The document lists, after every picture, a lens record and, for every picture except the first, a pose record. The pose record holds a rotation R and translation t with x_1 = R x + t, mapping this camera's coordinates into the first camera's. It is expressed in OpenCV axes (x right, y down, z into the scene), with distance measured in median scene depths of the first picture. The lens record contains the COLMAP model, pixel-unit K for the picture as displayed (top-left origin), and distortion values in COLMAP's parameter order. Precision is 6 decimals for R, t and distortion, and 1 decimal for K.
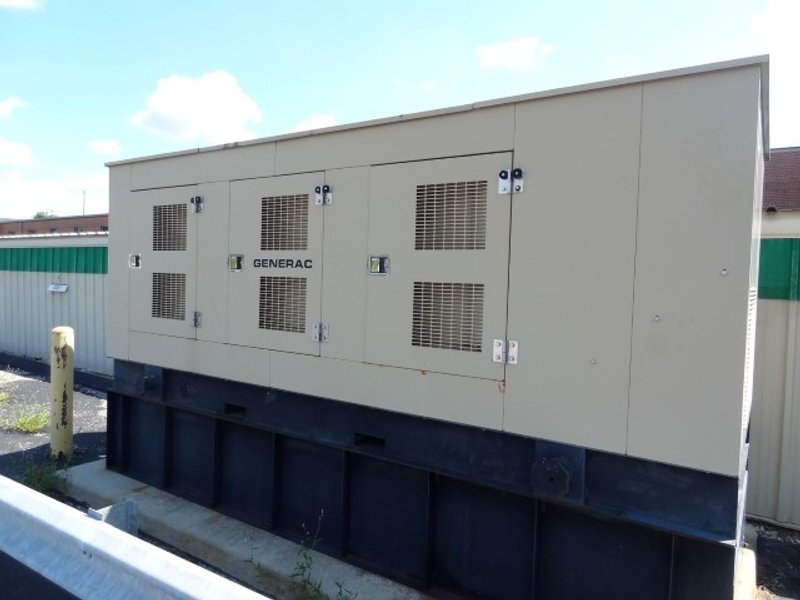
lens RADIAL K [[556.1, 0, 398.0], [0, 556.1, 301.2], [0, 0, 1]] dist [-0.018164, 0.007916]
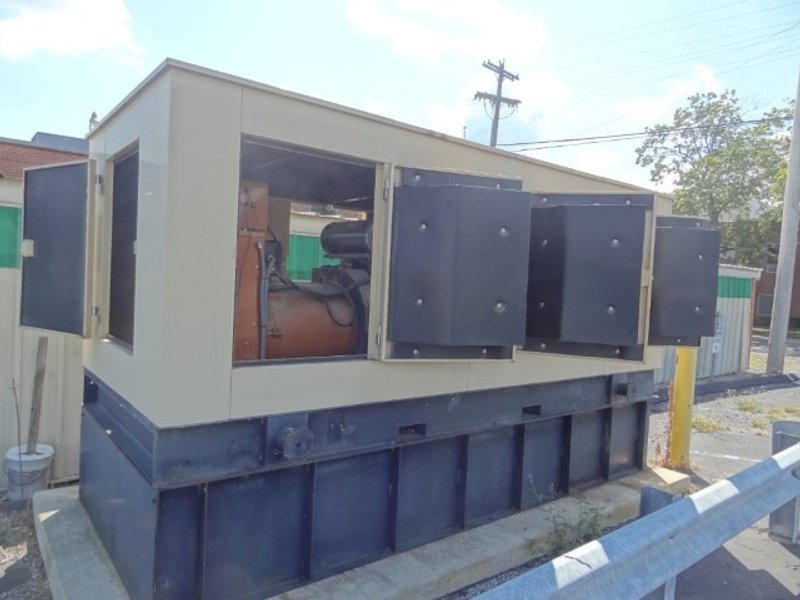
lens RADIAL K [[556.1, 0, 397.2], [0, 556.1, 299.6], [0, 0, 1]] dist [-0.018164, 0.007916]
pose [[0.314366, -0.053648, 0.947785, -1.182221], [-0.003272, 0.998335, 0.057594, -0.067582], [-0.949296, -0.021206, 0.313667, 0.777751]]
